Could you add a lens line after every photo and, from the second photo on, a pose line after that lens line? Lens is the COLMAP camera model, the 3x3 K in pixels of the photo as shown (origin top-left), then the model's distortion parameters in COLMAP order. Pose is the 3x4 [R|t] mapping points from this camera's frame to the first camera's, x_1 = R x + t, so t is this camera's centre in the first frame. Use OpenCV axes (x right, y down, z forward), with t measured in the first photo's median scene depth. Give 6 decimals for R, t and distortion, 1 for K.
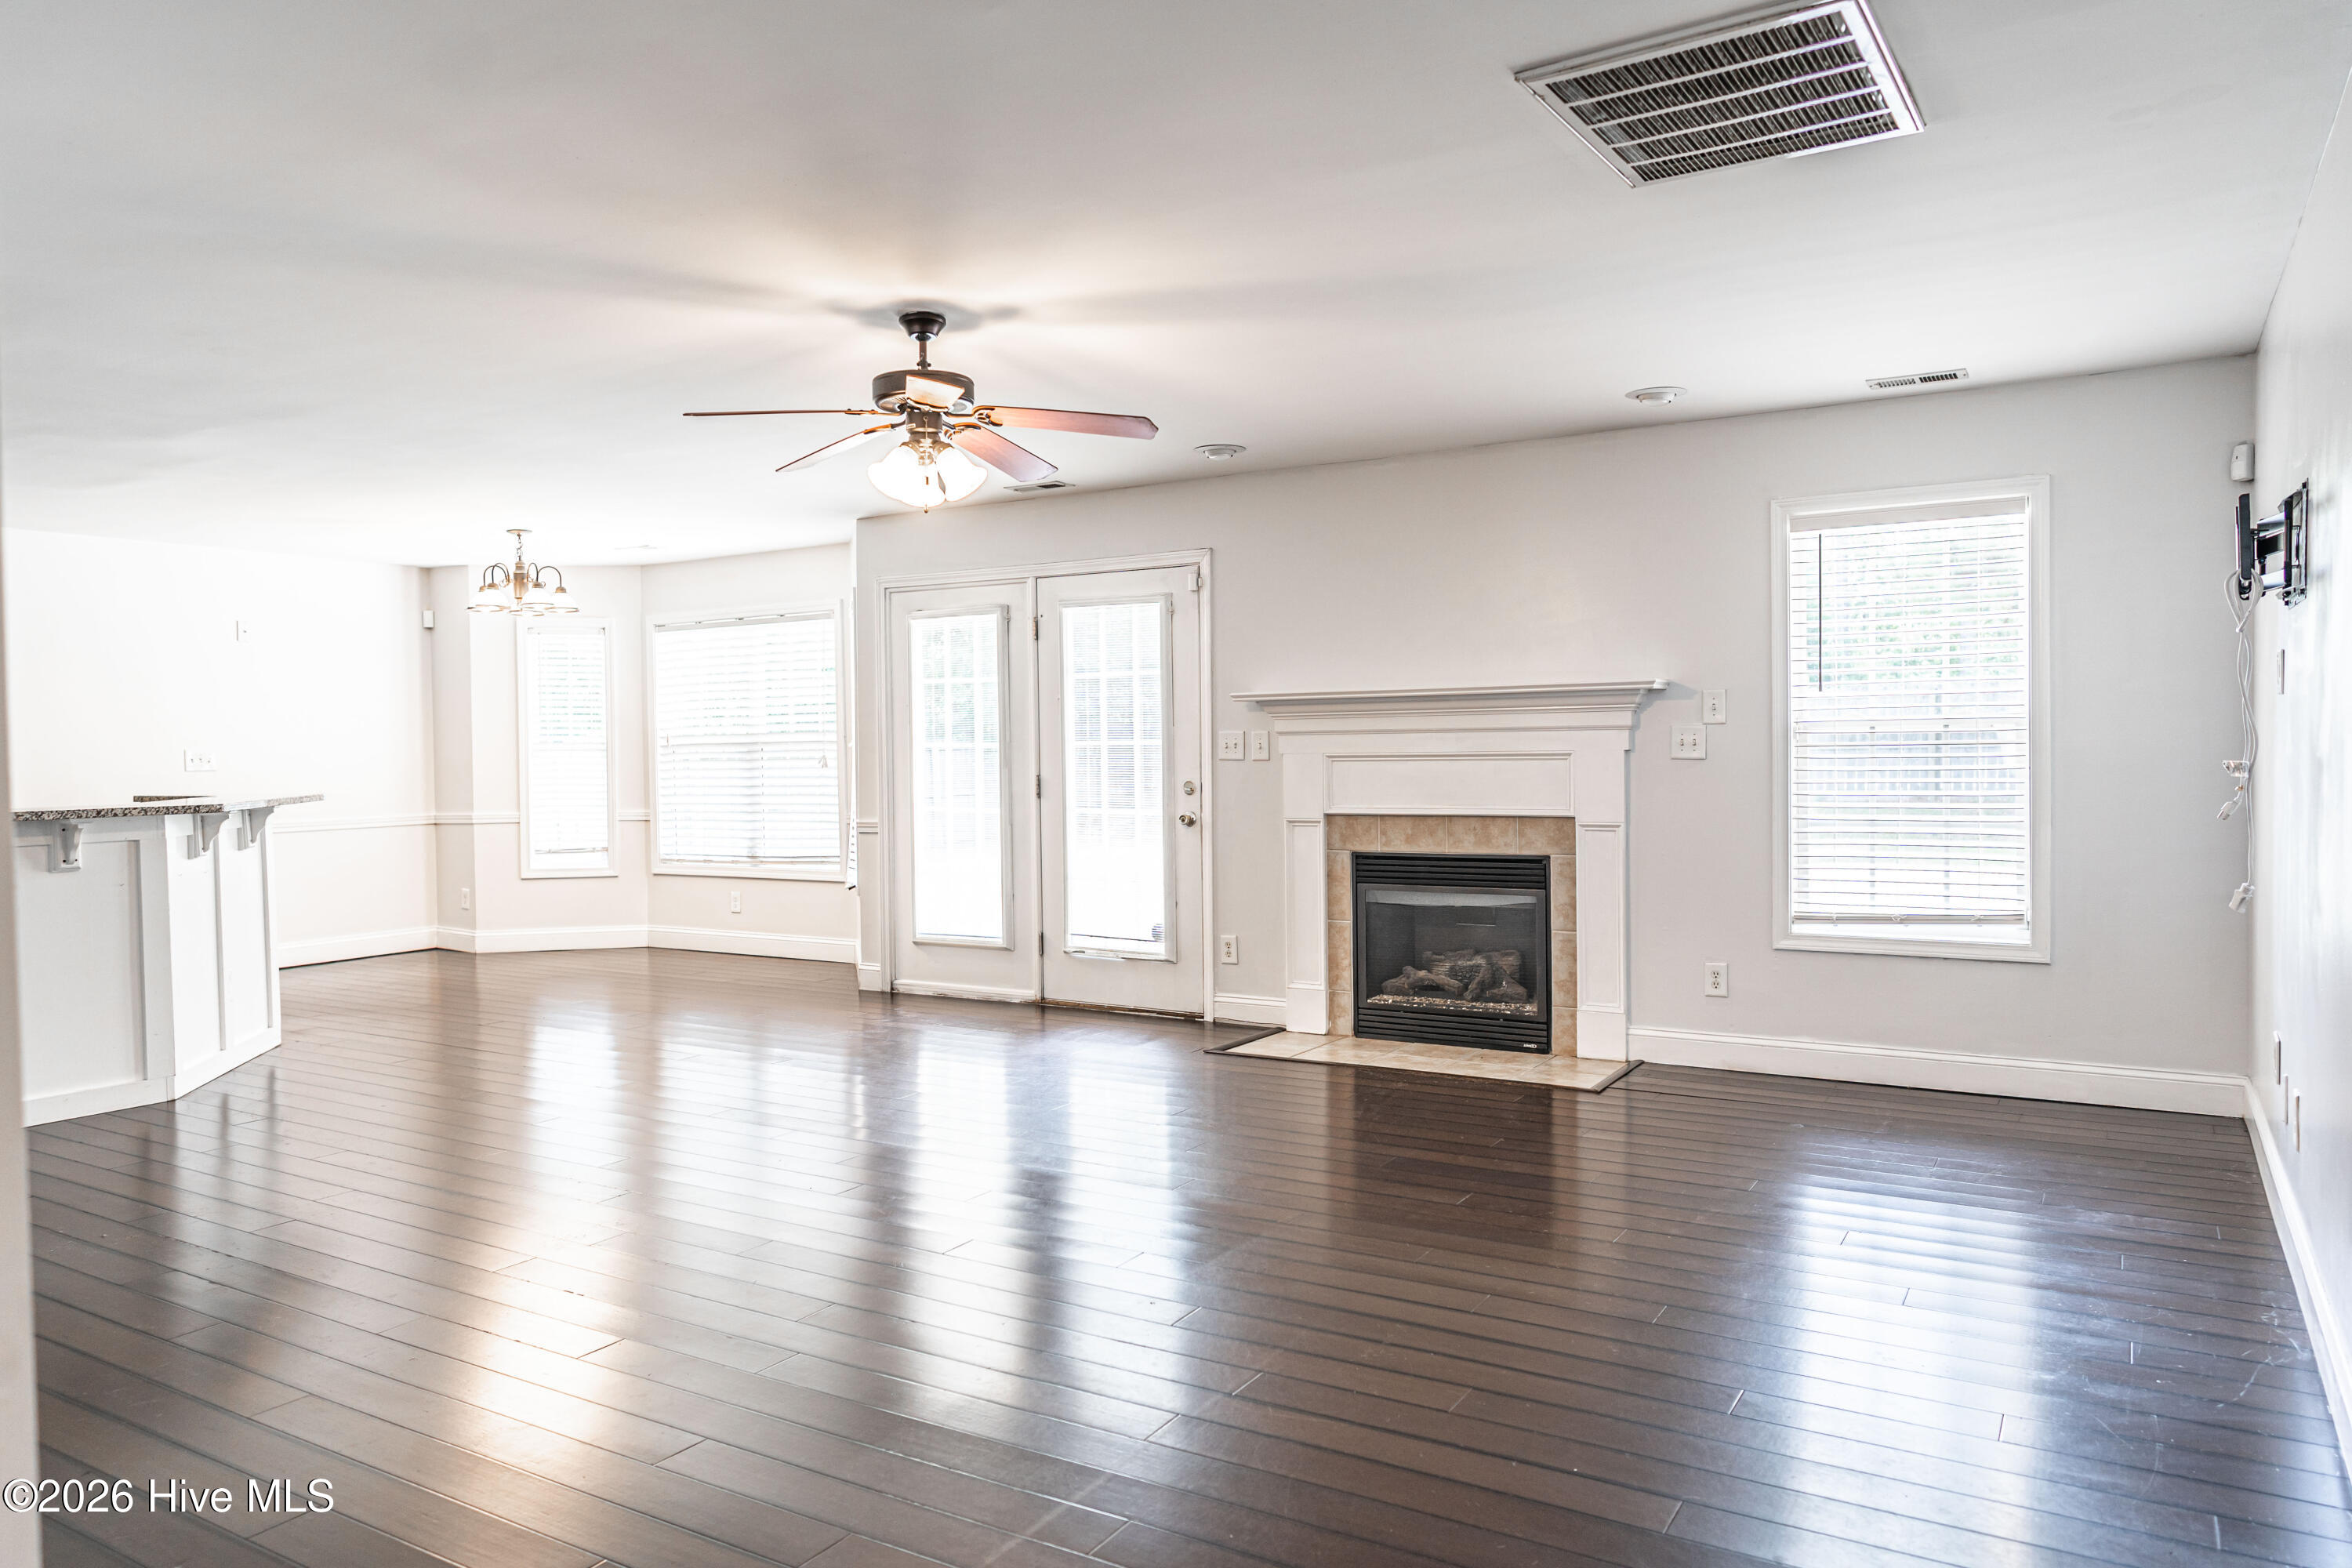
lens RADIAL K [[1581.8, 0, 1171.1], [0, 1581.8, 781.2], [0, 0, 1]] dist [0.001536, 0.000681]
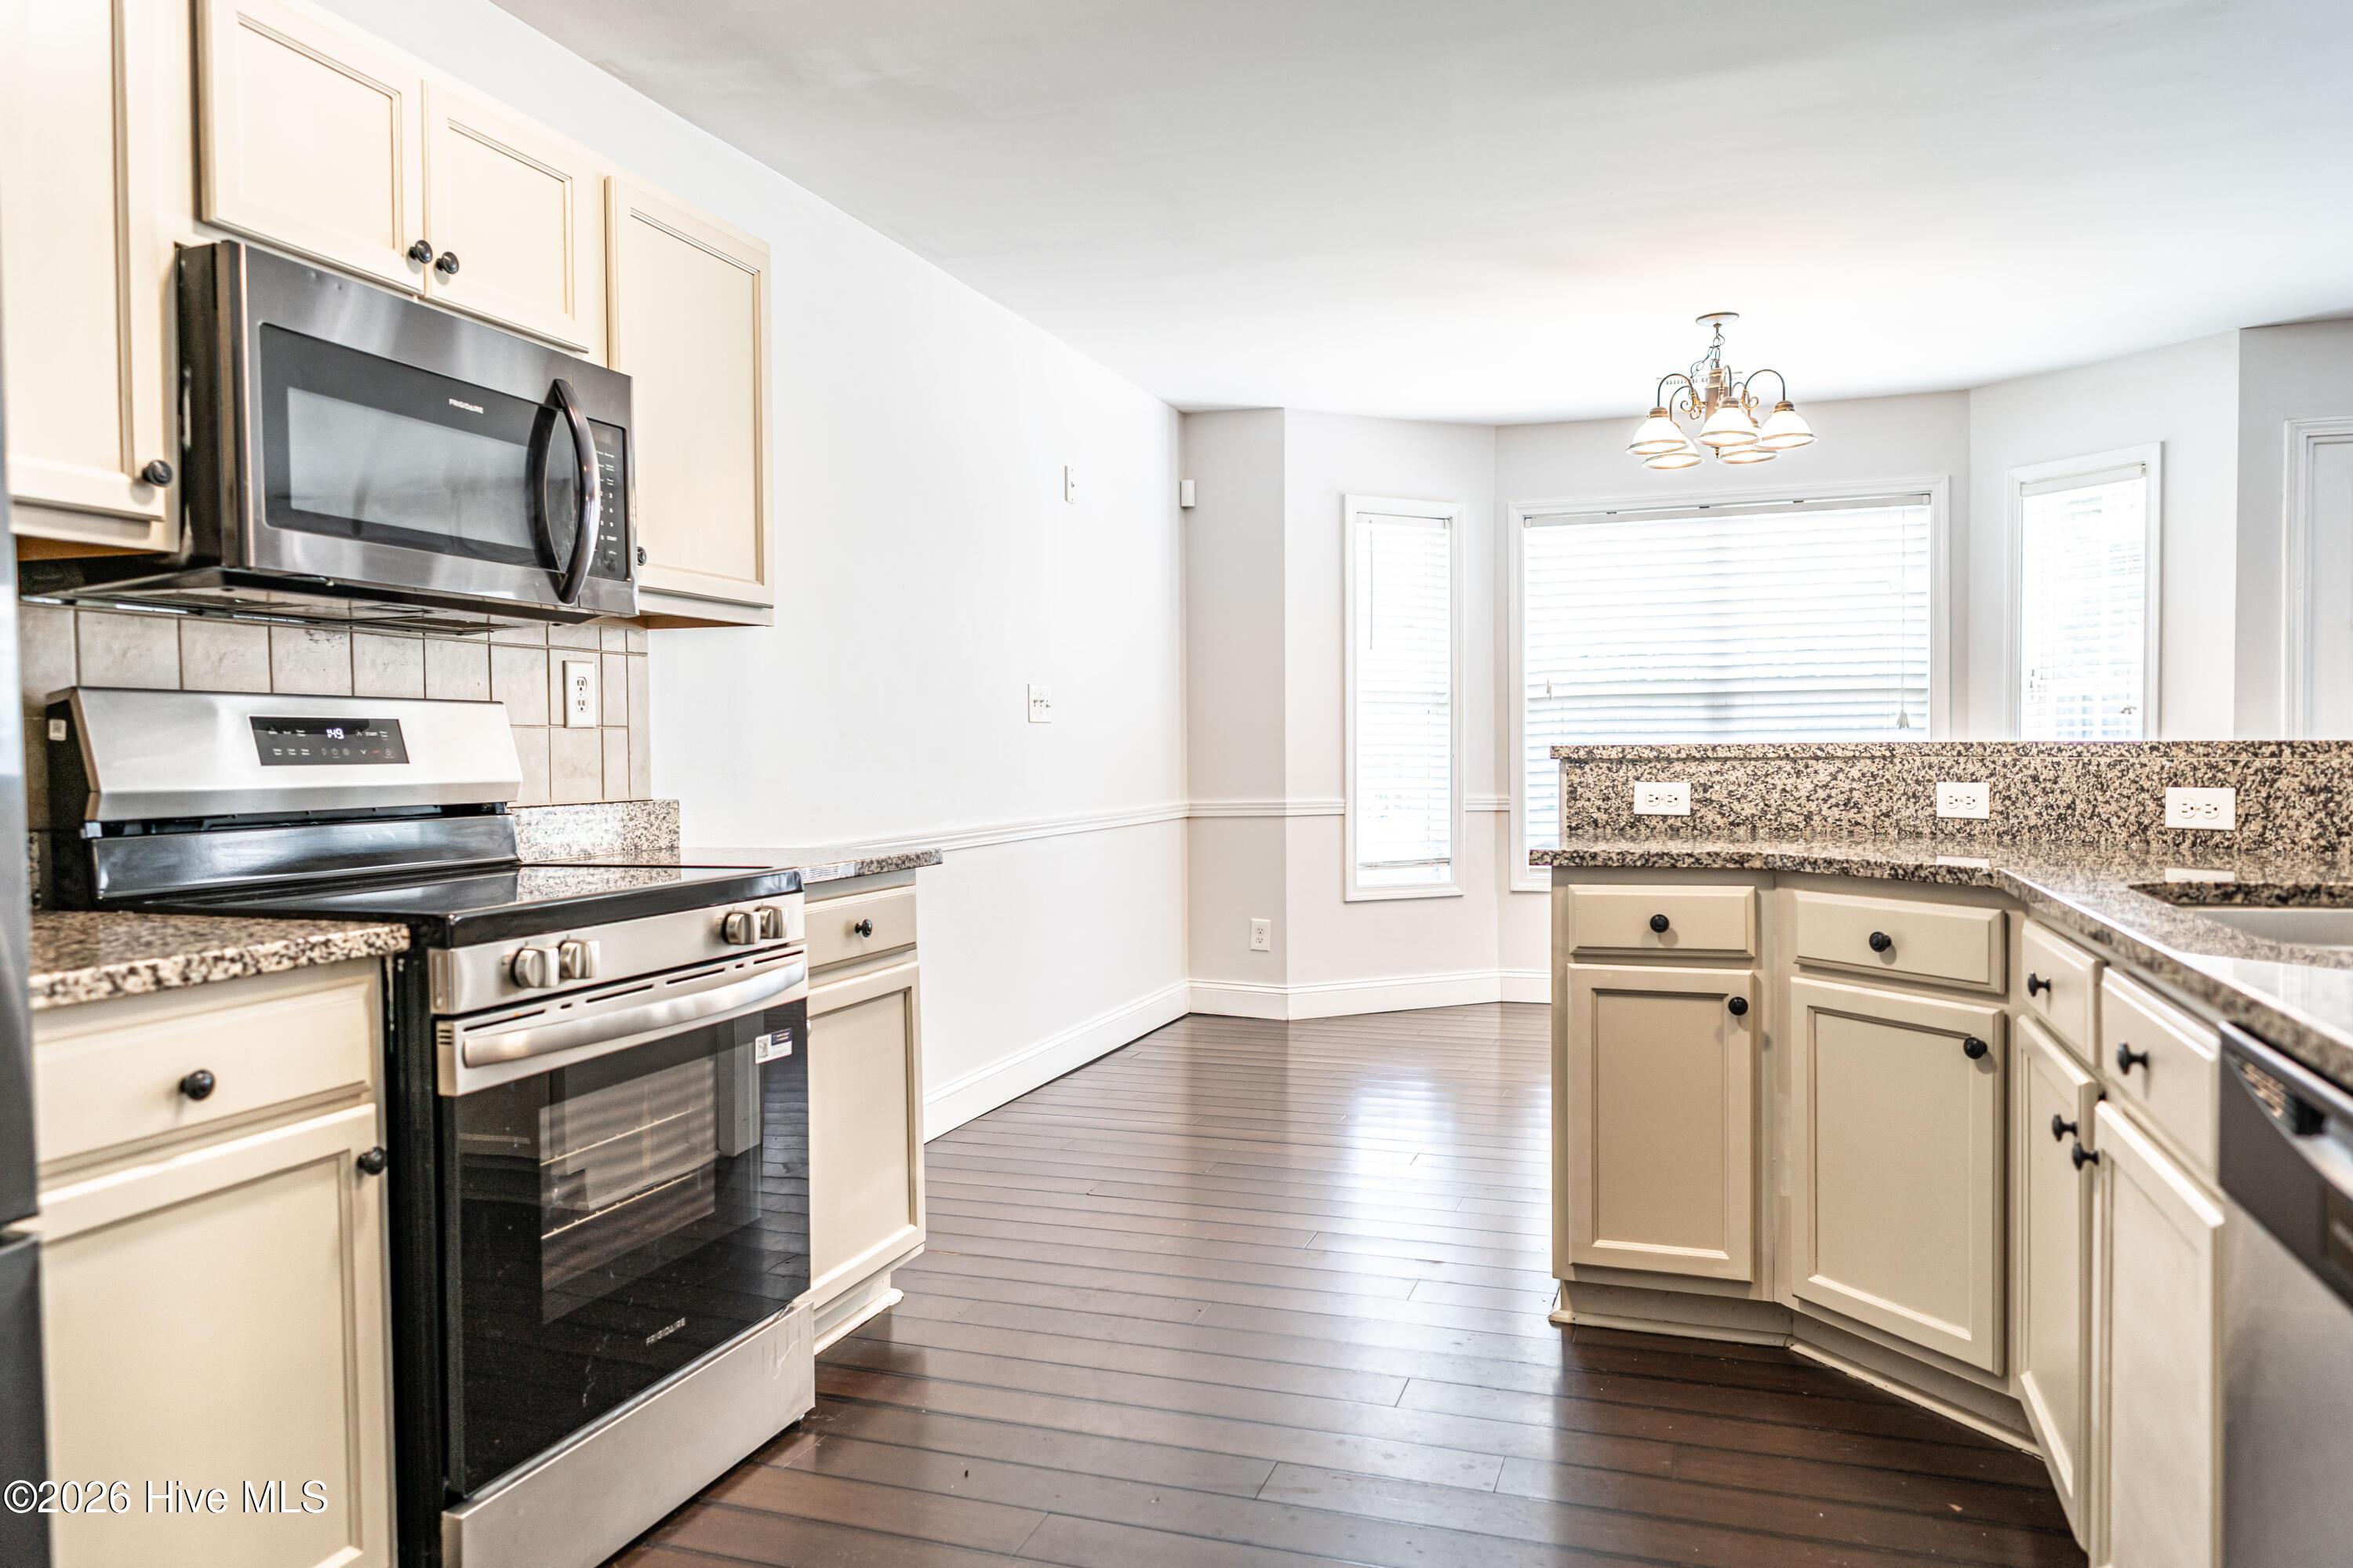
lens RADIAL K [[1582.5, 0, 1171.6], [0, 1582.5, 781.2], [0, 0, 1]] dist [0.001536, 0.000681]
pose [[0.976566, 0.001686, 0.215211, -0.778995], [-0.000817, 0.999991, -0.004129, 0.019334], [-0.215216, 0.003857, 0.976559, 0.489757]]
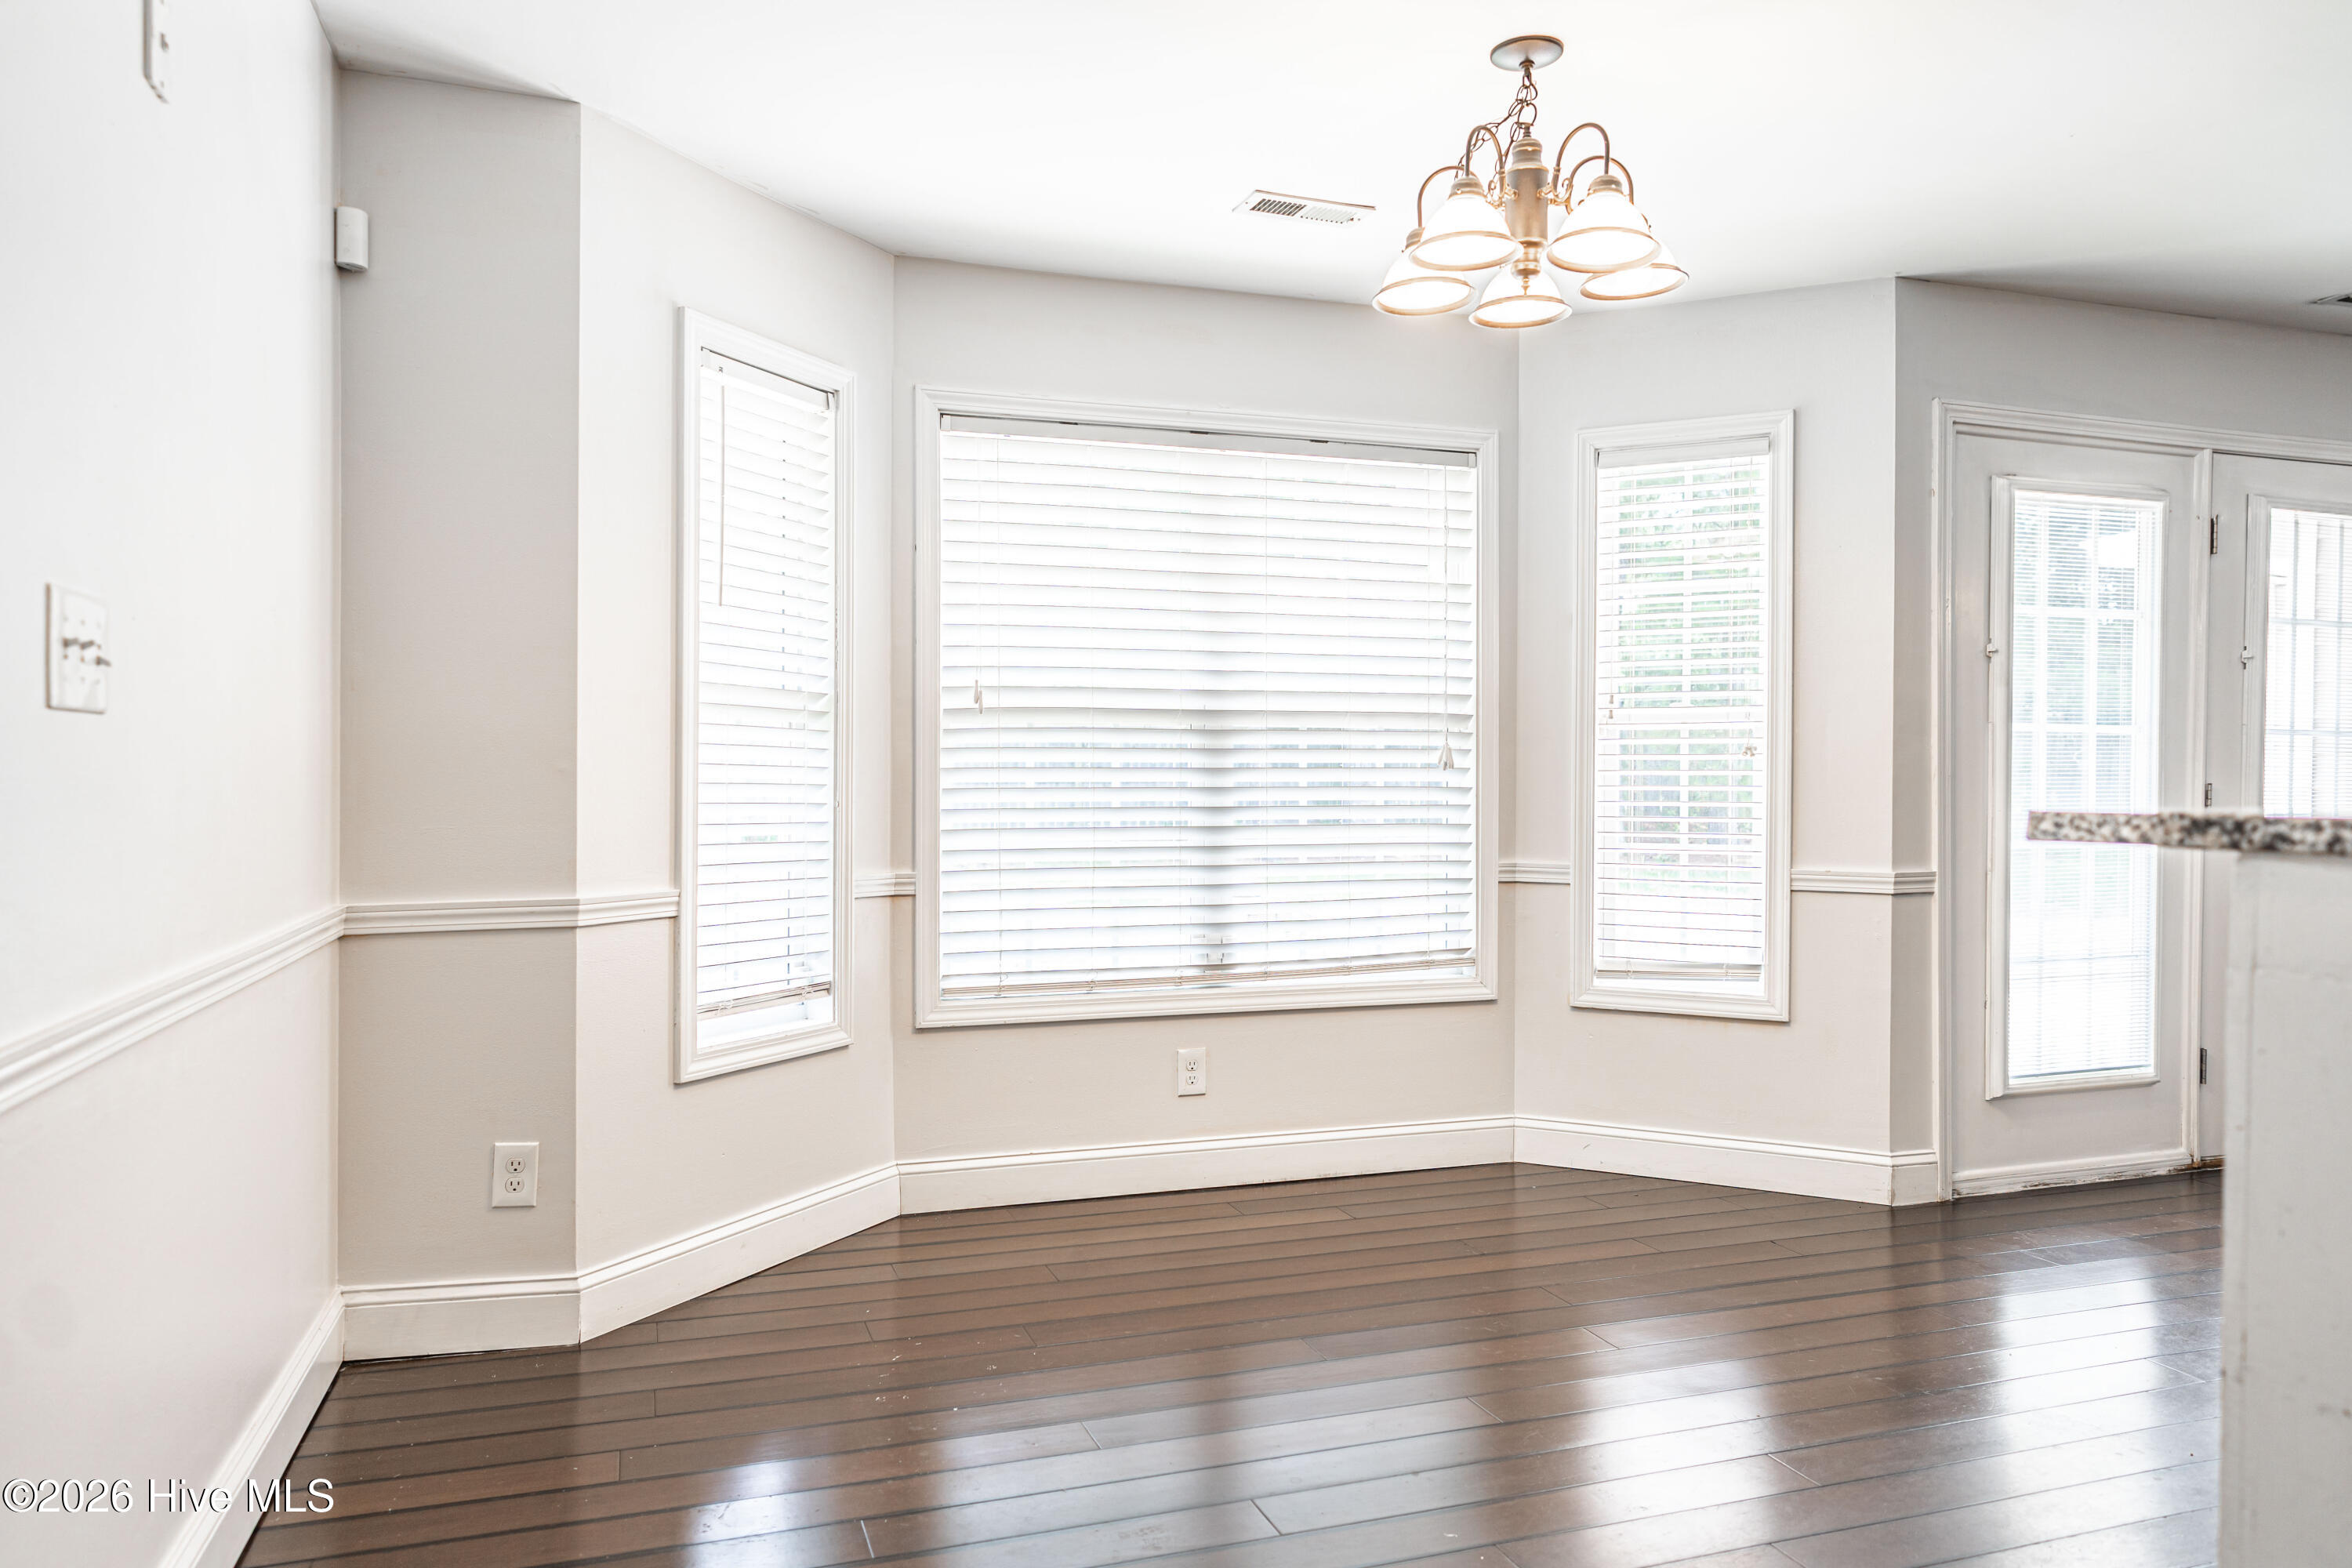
lens RADIAL K [[1581.8, 0, 1171.1], [0, 1581.8, 781.2], [0, 0, 1]] dist [0.001536, 0.000681]
pose [[0.638620, 0.015696, 0.769362, -0.759965], [0.004575, 0.999697, -0.024193, 0.007576], [-0.769509, 0.018970, 0.638354, 0.888879]]
